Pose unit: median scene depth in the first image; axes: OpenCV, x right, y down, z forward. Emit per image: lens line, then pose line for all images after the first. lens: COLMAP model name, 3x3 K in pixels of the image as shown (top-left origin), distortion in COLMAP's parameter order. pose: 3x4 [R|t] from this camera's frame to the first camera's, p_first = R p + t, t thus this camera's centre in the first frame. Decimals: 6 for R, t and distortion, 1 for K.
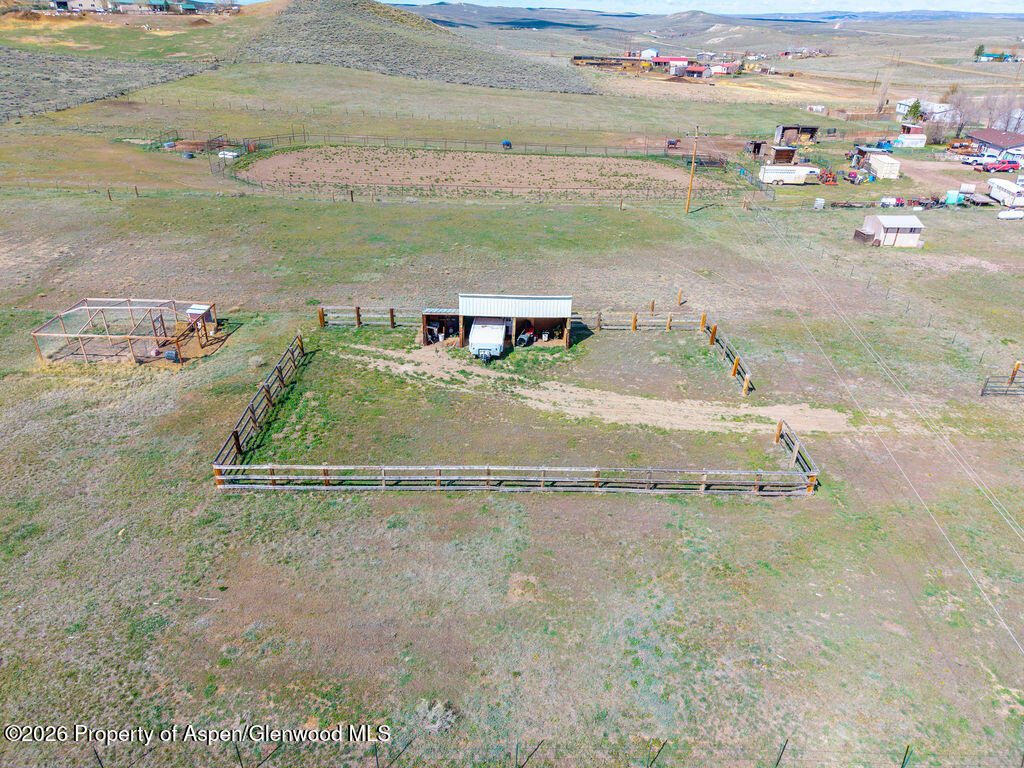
lens RADIAL K [[686.4, 0, 512.0], [0, 686.4, 377.3], [0, 0, 1]] dist [0.021611, -0.017069]
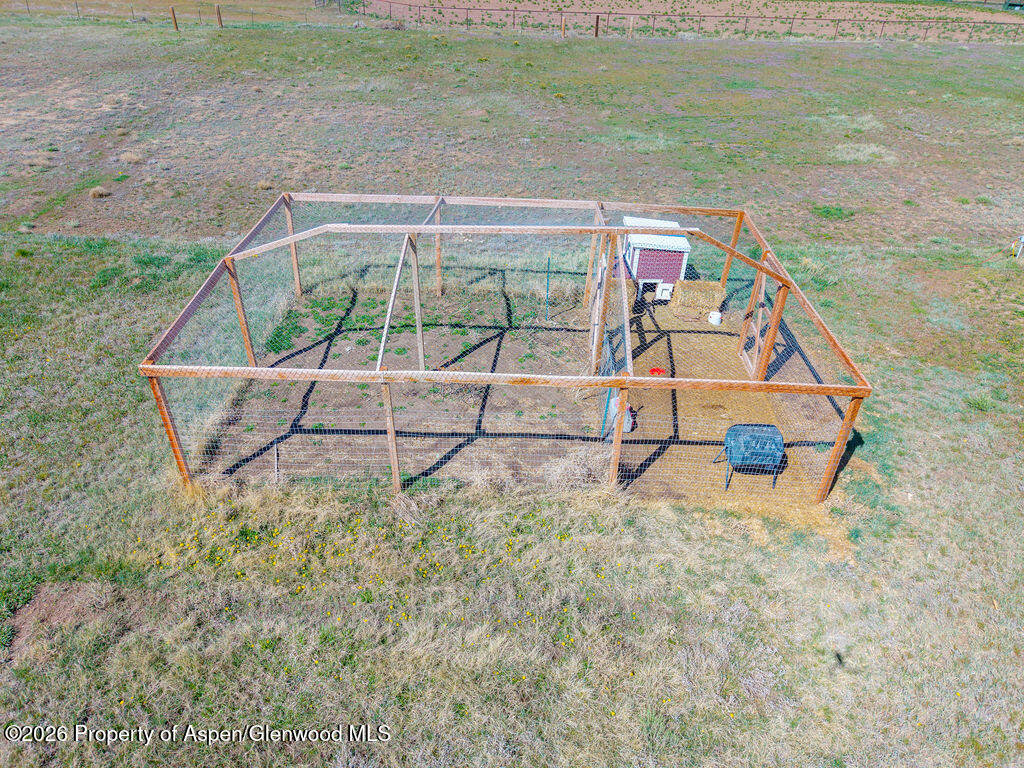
lens RADIAL K [[686.4, 0, 503.1], [0, 686.4, 393.9], [0, 0, 1]] dist [0.021611, -0.017069]
pose [[0.999776, 0.012945, -0.016752, -0.408688], [-0.010736, 0.991992, 0.125843, -0.055004], [0.018247, -0.125635, 0.991909, 0.559707]]
